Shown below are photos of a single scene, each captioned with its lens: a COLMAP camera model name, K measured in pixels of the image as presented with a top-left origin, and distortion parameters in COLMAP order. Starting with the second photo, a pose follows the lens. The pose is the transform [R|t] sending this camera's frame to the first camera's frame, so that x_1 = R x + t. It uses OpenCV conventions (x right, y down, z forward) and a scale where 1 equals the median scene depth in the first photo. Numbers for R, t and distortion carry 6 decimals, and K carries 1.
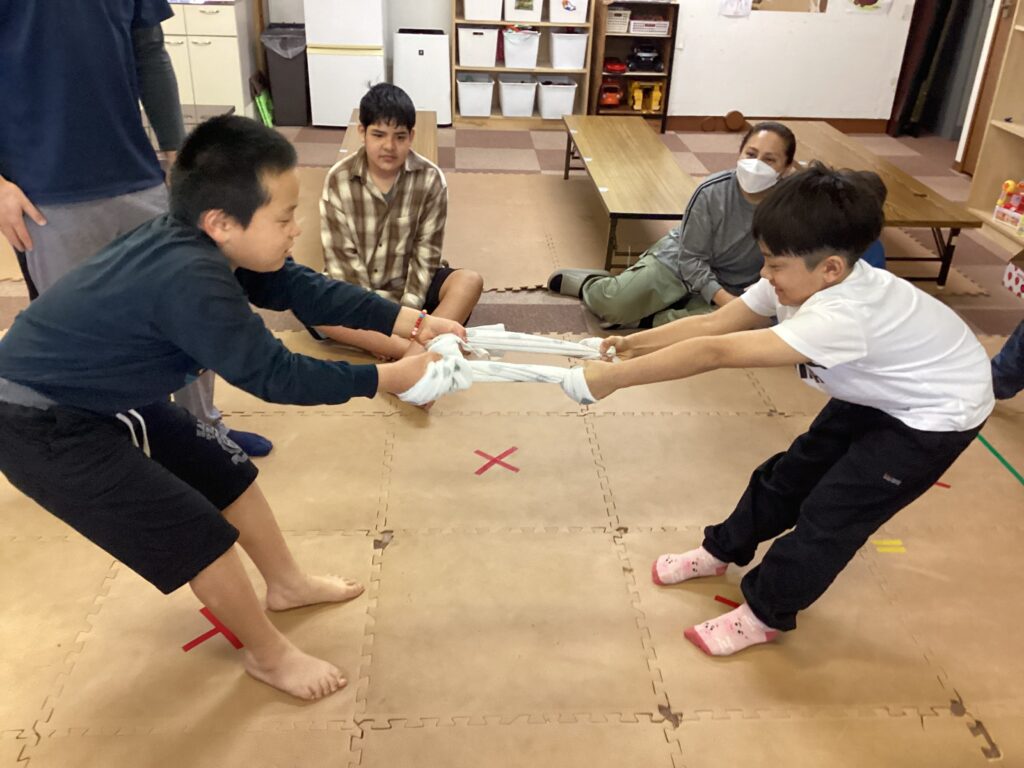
lens RADIAL K [[916.0, 0, 512.0], [0, 916.0, 384.0], [0, 0, 1]] dist [0.123127, -0.206250]
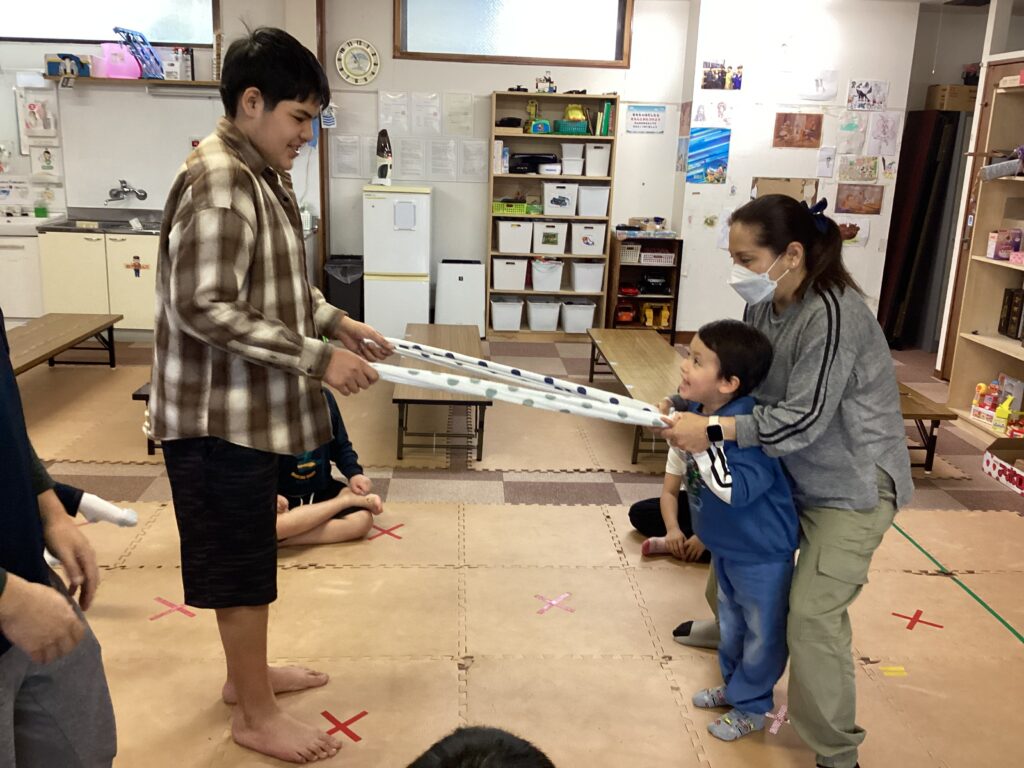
lens RADIAL K [[916.0, 0, 512.0], [0, 916.0, 384.0], [0, 0, 1]] dist [0.123127, -0.206250]
pose [[0.999975, 0.001637, -0.006935, -0.026324], [-0.003178, 0.973552, -0.228444, 0.033107], [0.006378, 0.228460, 0.973532, -0.086668]]
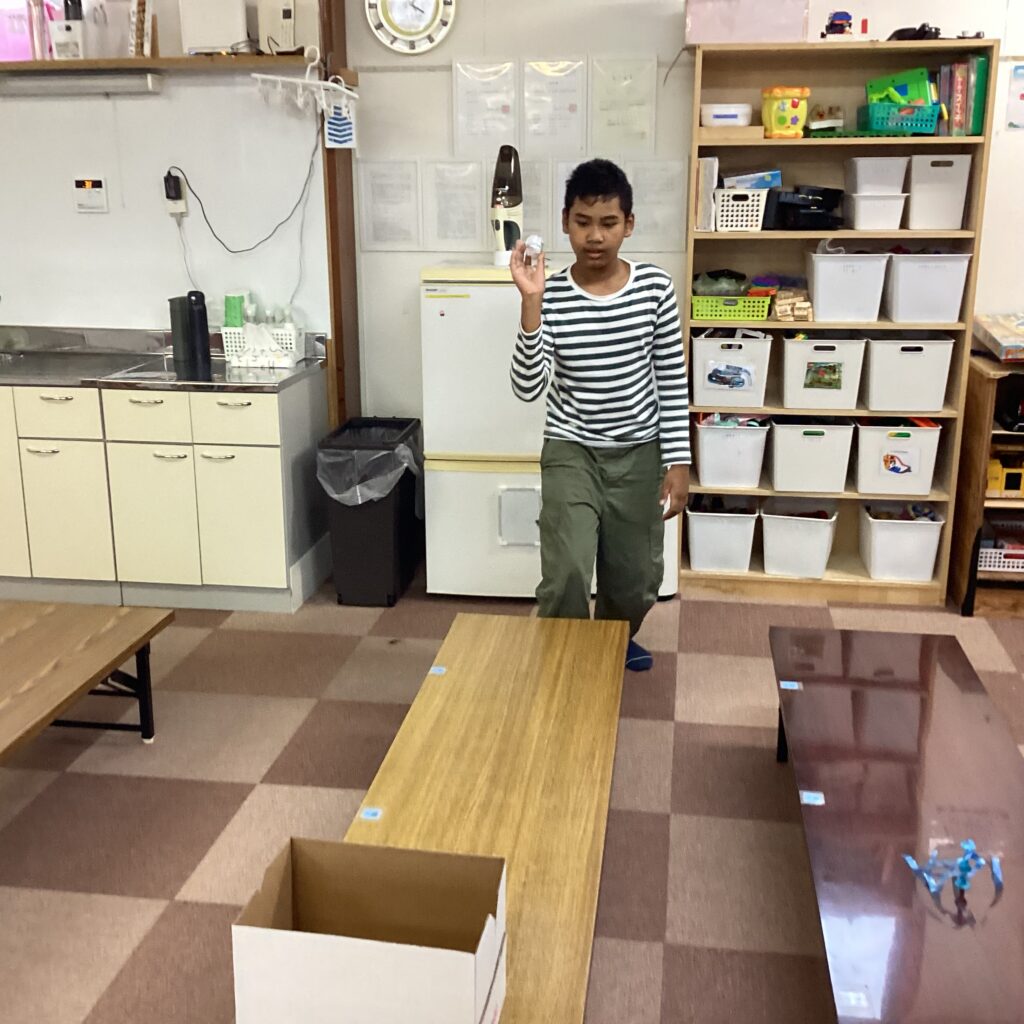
lens RADIAL K [[1246.5, 0, 512.0], [0, 1246.5, 512.0], [0, 0, 1]] dist [0.076120, -0.015736]
pose [[0.979685, 0.016877, -0.199832, -0.015587], [-0.061225, 0.974051, -0.217892, -0.175120], [0.190969, 0.225700, 0.955296, 0.320578]]
